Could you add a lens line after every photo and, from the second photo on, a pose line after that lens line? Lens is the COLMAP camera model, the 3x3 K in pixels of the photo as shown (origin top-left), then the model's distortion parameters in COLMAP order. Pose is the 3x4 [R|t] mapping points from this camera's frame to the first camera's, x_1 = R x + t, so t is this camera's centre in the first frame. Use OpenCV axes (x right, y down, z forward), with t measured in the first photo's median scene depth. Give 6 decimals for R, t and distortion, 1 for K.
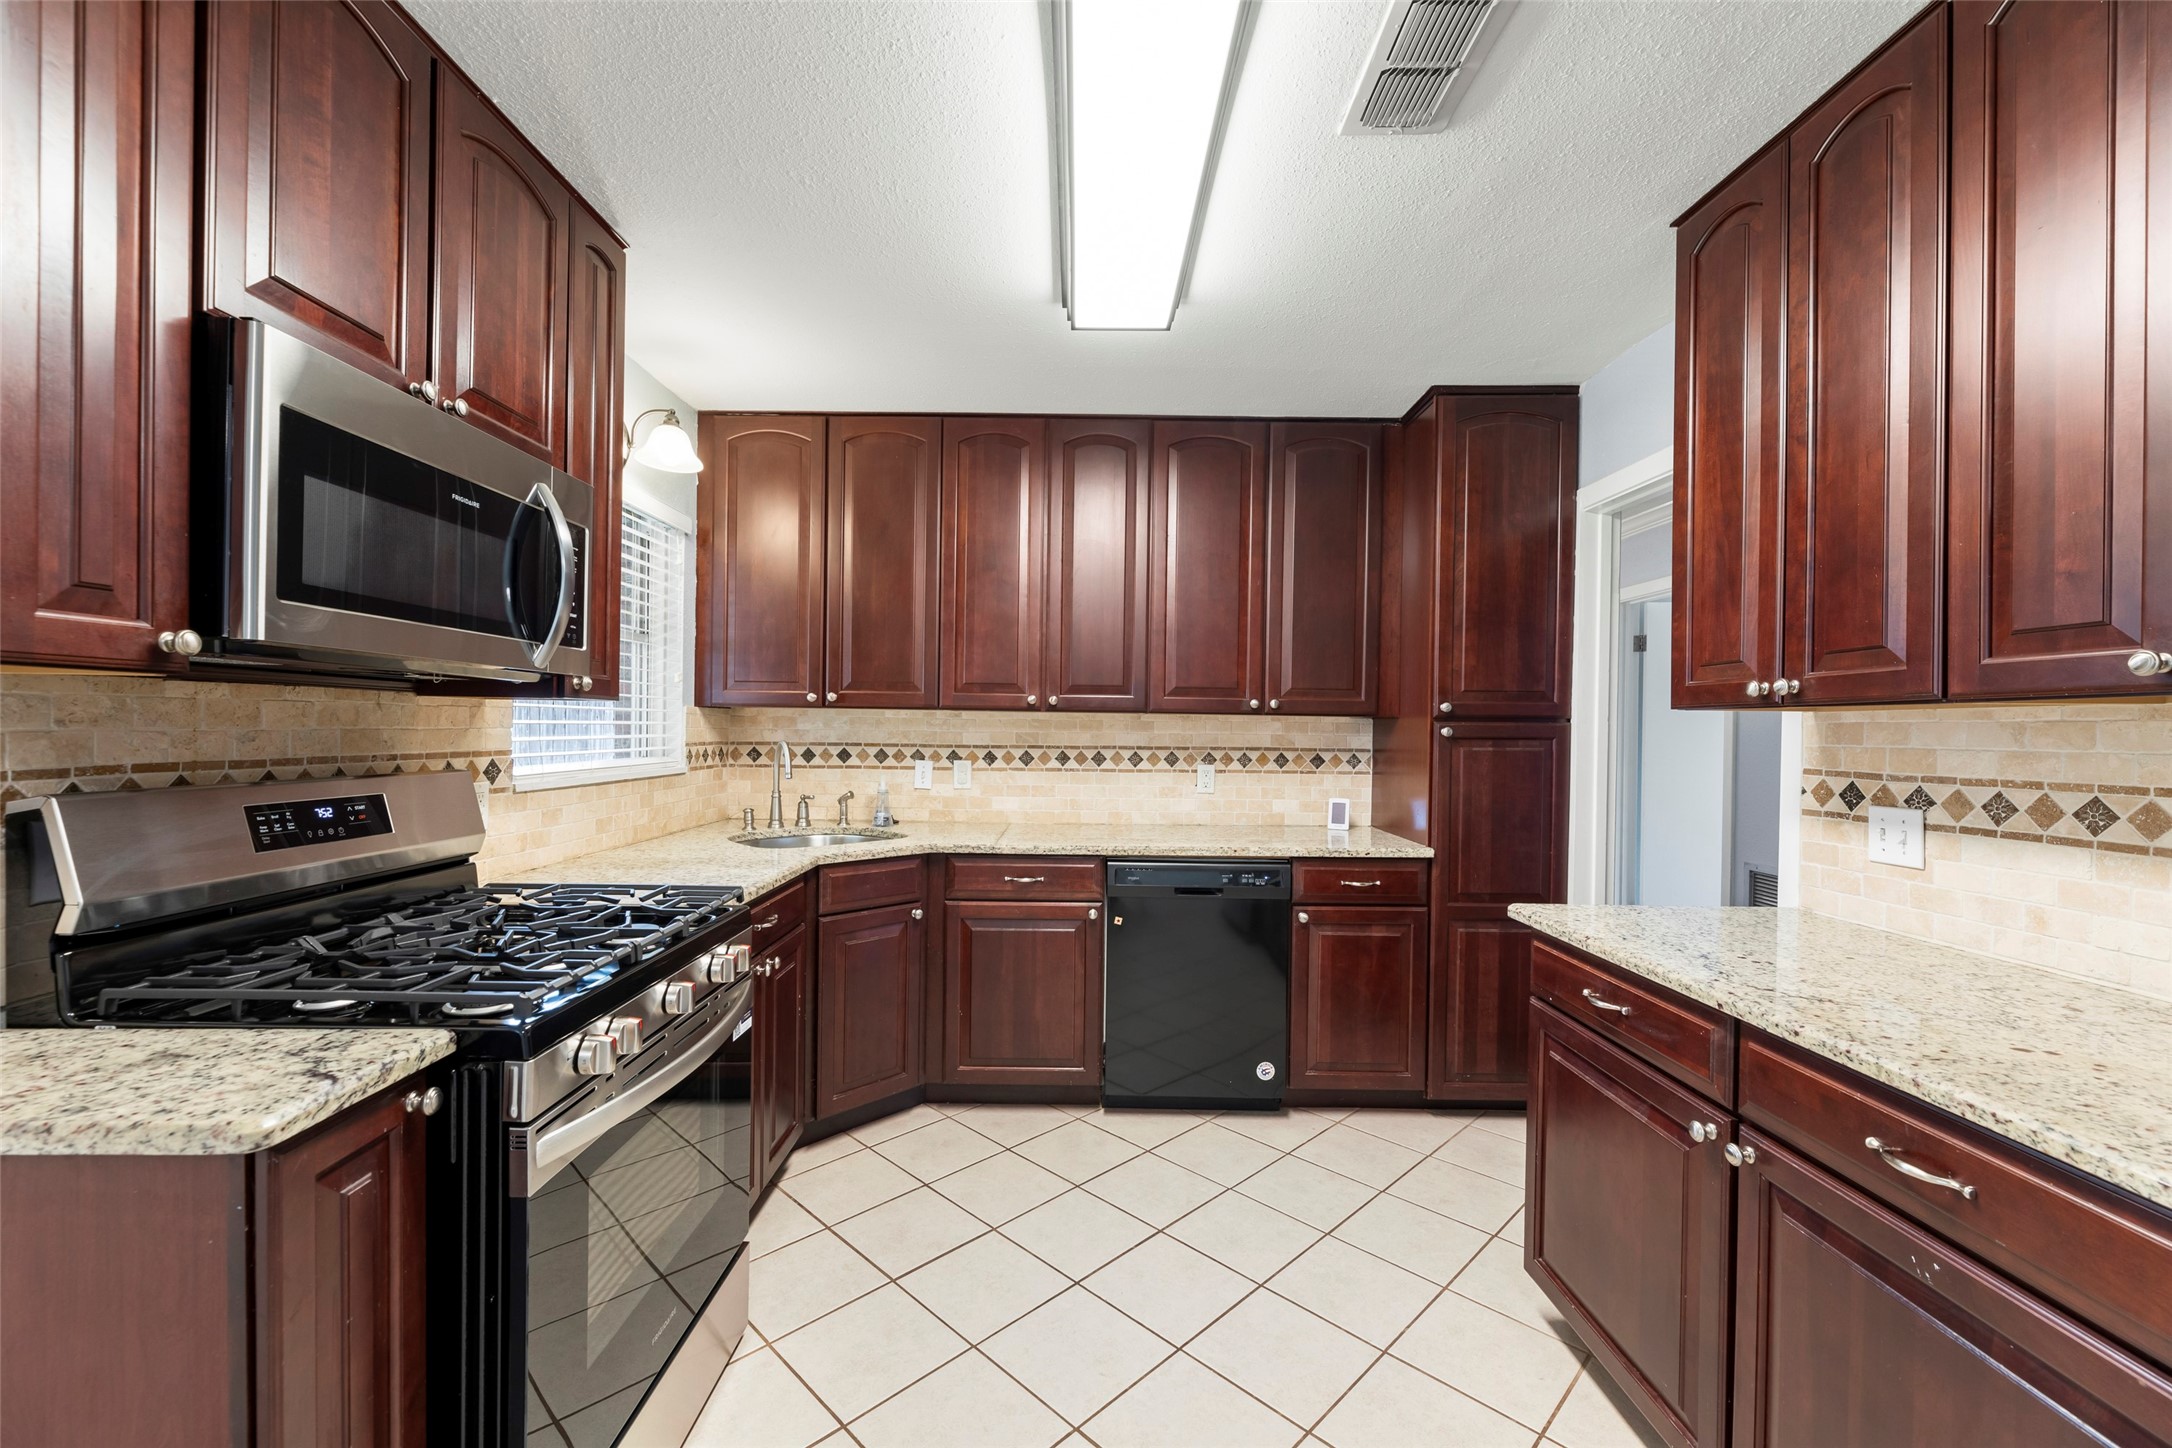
lens RADIAL K [[894.0, 0, 1086.0], [0, 894.0, 724.0], [0, 0, 1]] dist [0.001492, 0.000041]
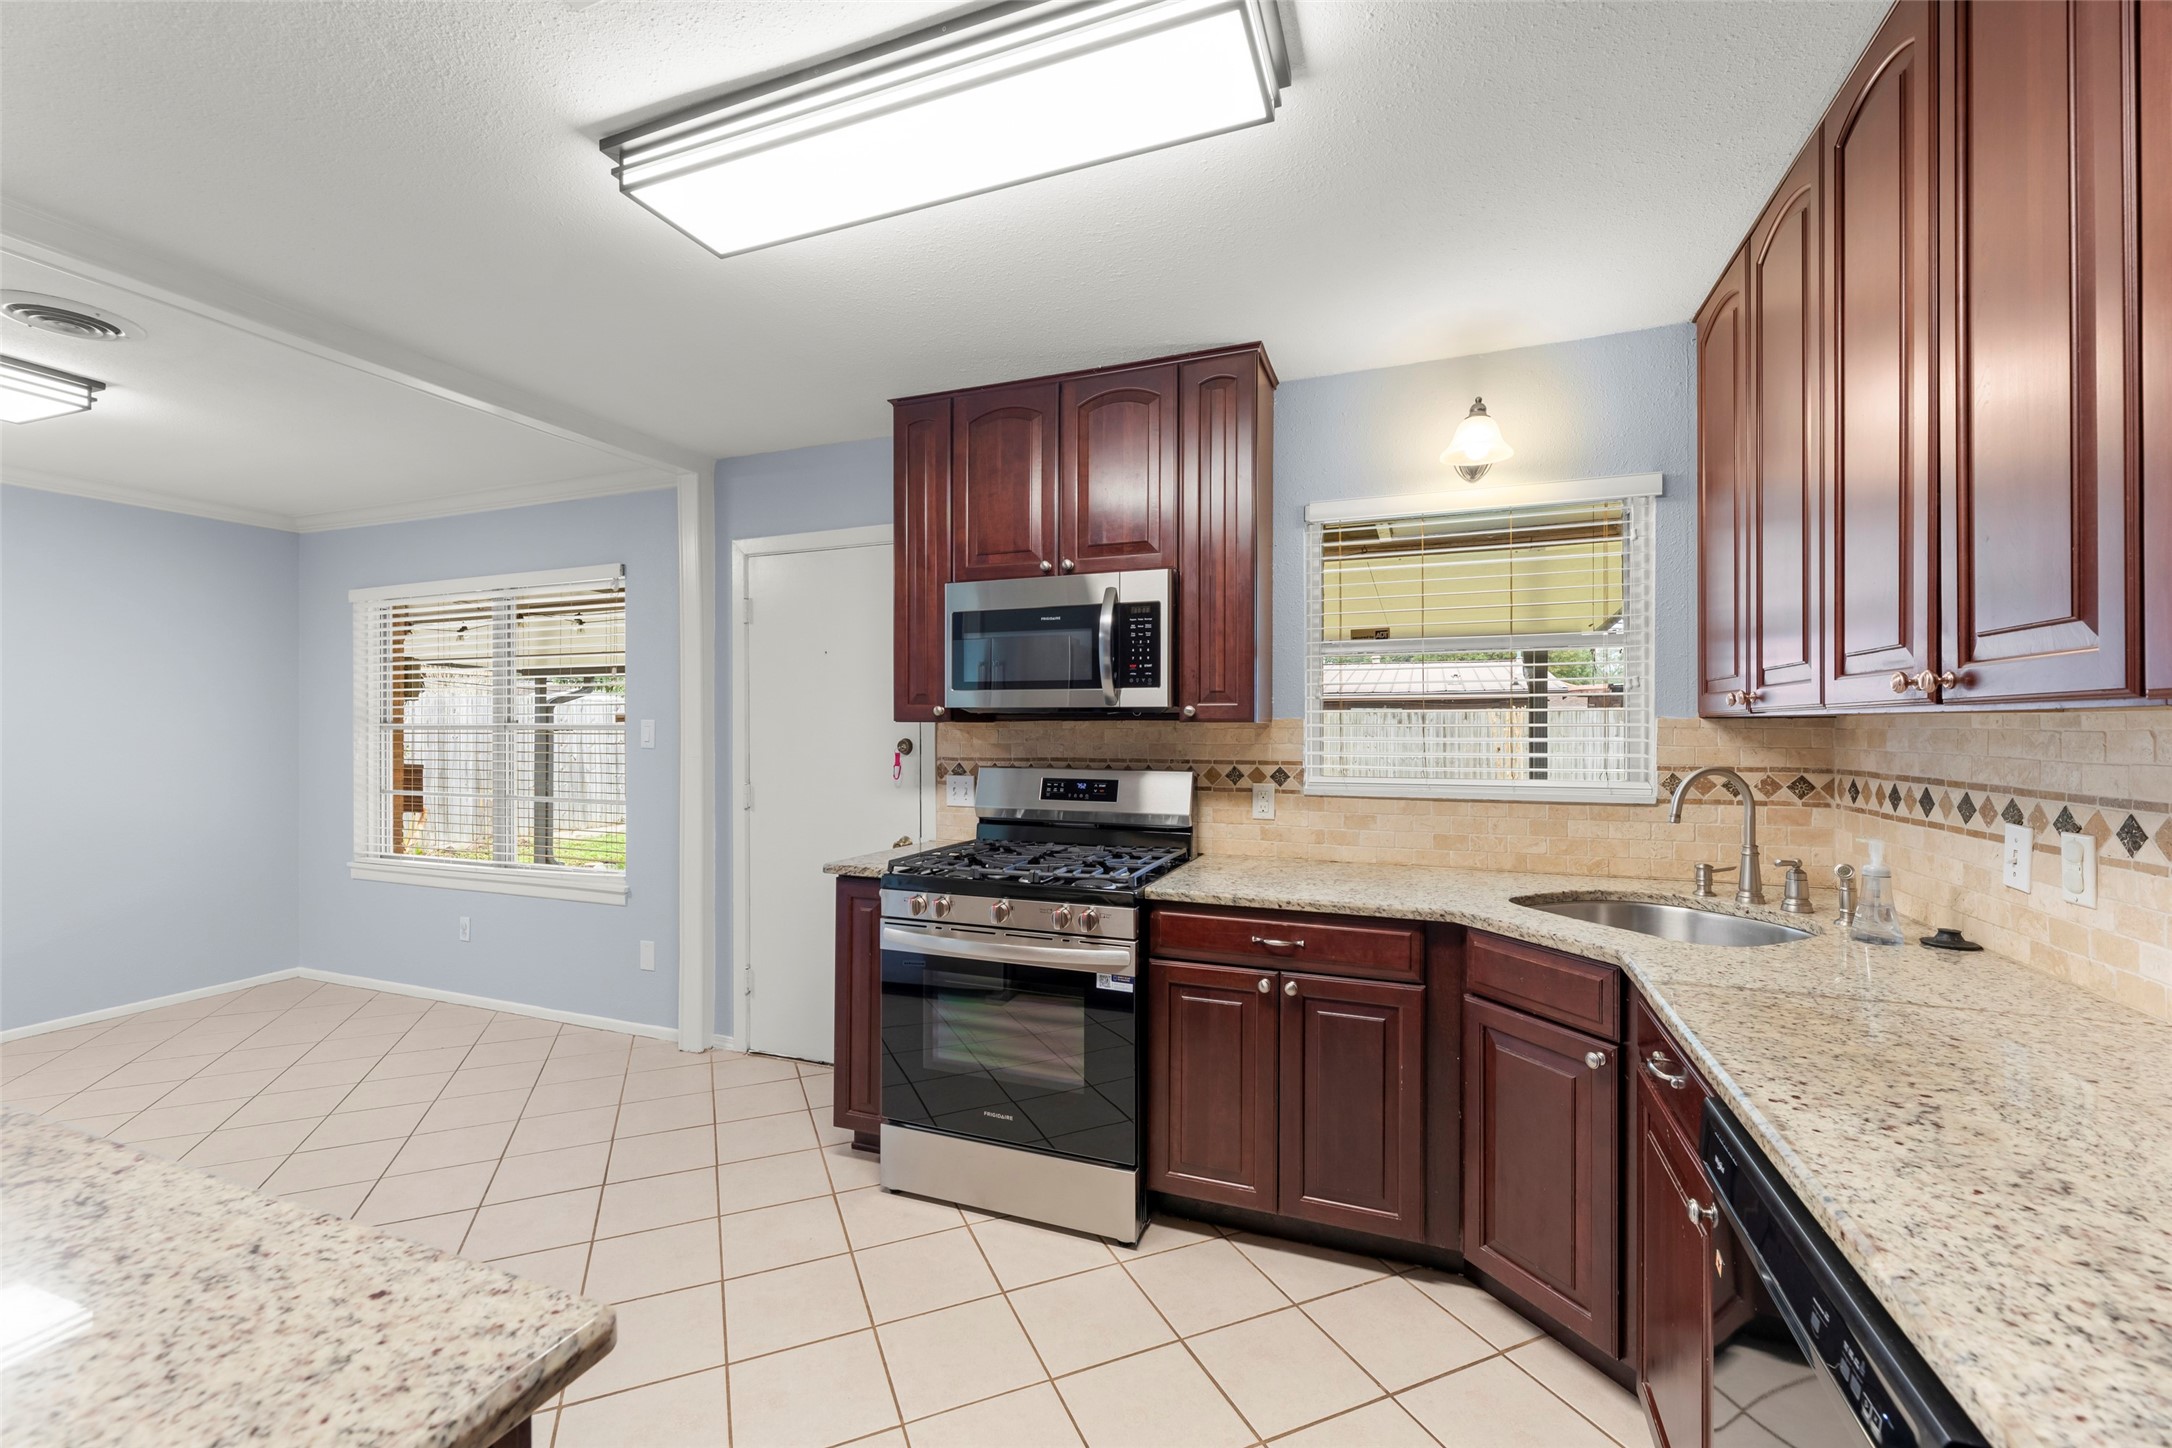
lens RADIAL K [[894.0, 0, 1086.0], [0, 894.0, 724.0], [0, 0, 1]] dist [0.001492, 0.000041]
pose [[-0.372063, -0.016716, -0.928057, 0.629264], [-0.002112, 0.999850, -0.017162, -0.001513], [0.928205, -0.004425, -0.372042, 1.142426]]
